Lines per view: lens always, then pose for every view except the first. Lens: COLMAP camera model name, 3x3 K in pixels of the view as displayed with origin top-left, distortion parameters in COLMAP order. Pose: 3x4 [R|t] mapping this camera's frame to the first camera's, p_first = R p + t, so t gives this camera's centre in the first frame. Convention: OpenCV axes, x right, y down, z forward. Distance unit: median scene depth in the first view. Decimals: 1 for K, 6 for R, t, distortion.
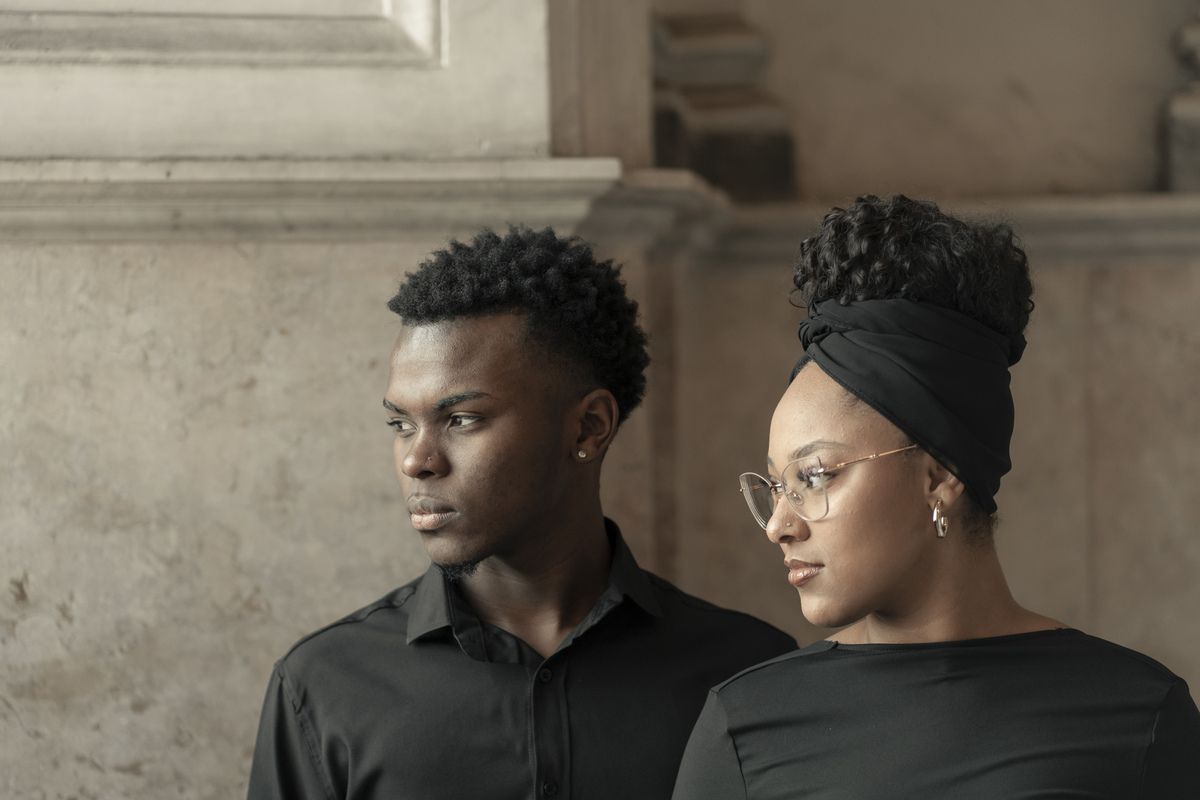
lens RADIAL K [[2974.8, 0, 600.0], [0, 2974.8, 400.0], [0, 0, 1]] dist [-0.103154, -5.556366]
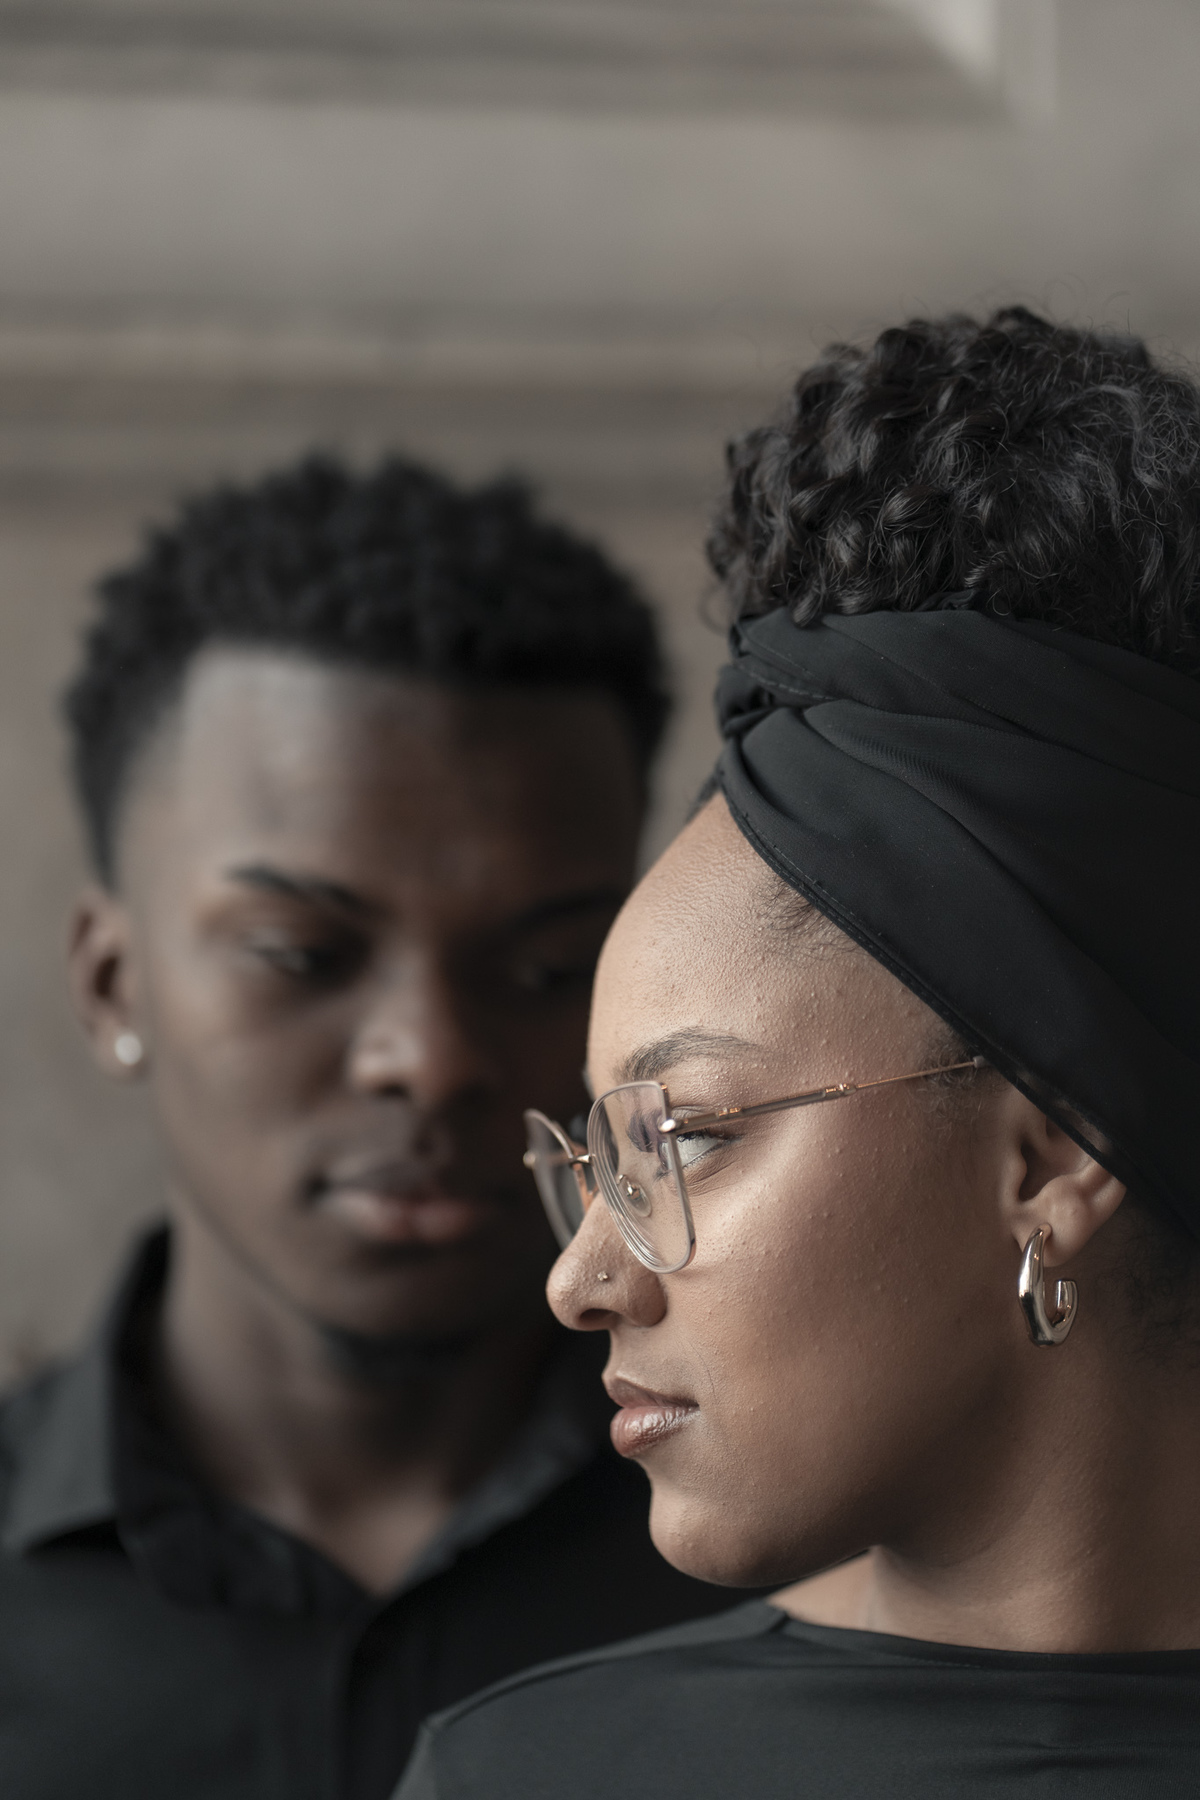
lens RADIAL K [[4462.1, 0, 600.0], [0, 4462.1, 900.0], [0, 0, 1]] dist [-0.103154, -5.556366]
pose [[0.979676, 0.039342, -0.196689, 0.160070], [-0.038155, 0.999224, 0.009821, -0.005278], [0.196923, -0.002117, 0.980417, 0.508136]]
